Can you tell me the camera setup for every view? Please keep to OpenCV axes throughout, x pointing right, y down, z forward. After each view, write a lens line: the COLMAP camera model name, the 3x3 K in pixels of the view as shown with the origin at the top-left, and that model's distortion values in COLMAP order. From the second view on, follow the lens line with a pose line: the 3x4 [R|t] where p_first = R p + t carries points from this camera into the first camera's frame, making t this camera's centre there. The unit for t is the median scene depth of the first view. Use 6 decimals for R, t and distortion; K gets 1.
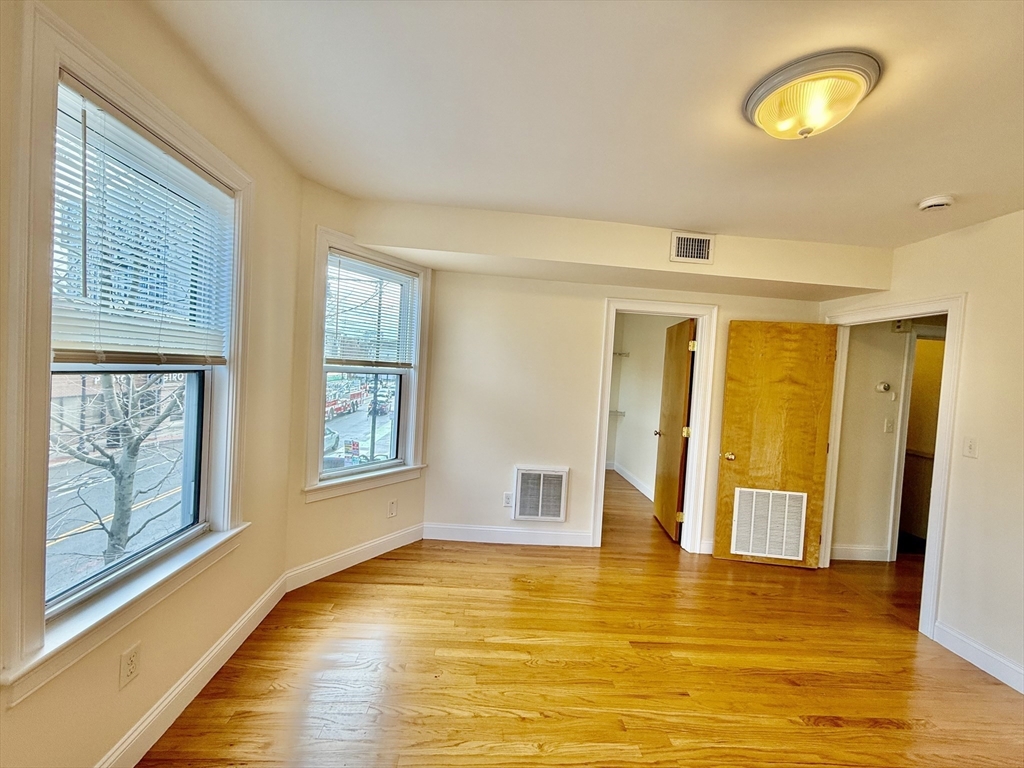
lens RADIAL K [[403.5, 0, 512.0], [0, 403.5, 384.0], [0, 0, 1]] dist [-0.002148, -0.000130]
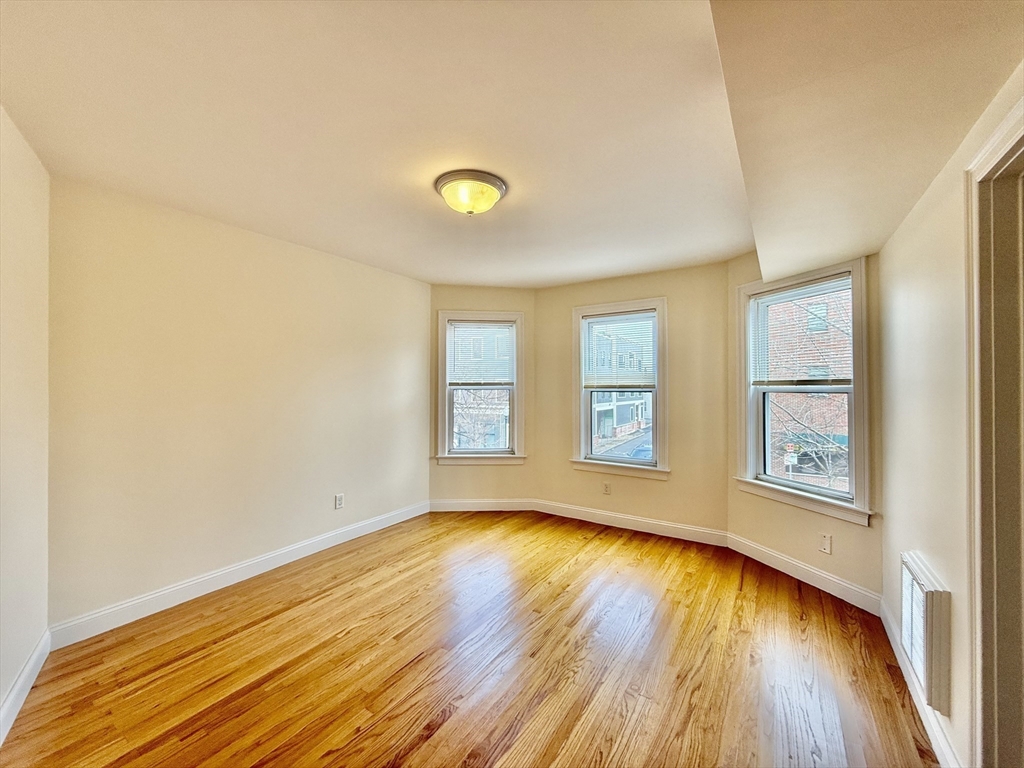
lens RADIAL K [[409.4, 0, 512.0], [0, 409.4, 384.0], [0, 0, 1]] dist [-0.000983, -0.000101]
pose [[-0.596990, -0.061932, -0.799855, 0.794850], [-0.057546, 0.997753, -0.034304, 0.025839], [0.800182, 0.025549, -0.599213, 0.901479]]
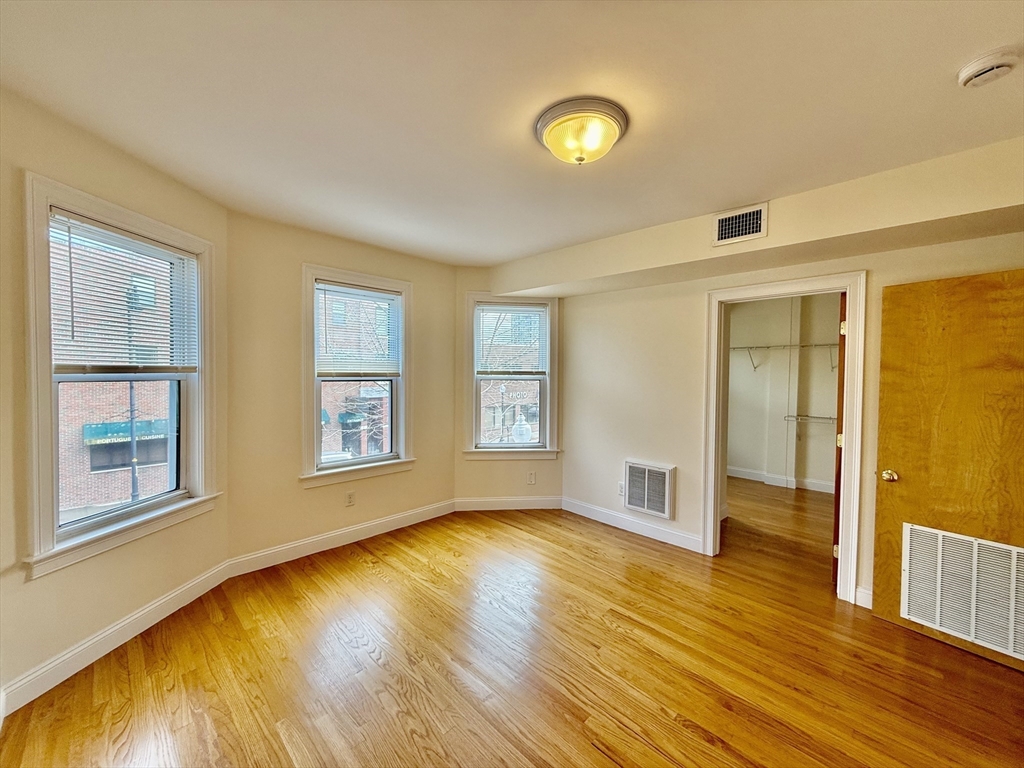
lens RADIAL K [[403.5, 0, 512.0], [0, 403.5, 384.0], [0, 0, 1]] dist [-0.002148, -0.000130]
pose [[0.671242, -0.034087, -0.740454, 0.629896], [0.007724, 0.999209, -0.038997, 0.039285], [0.741198, 0.020457, 0.670974, 0.023452]]
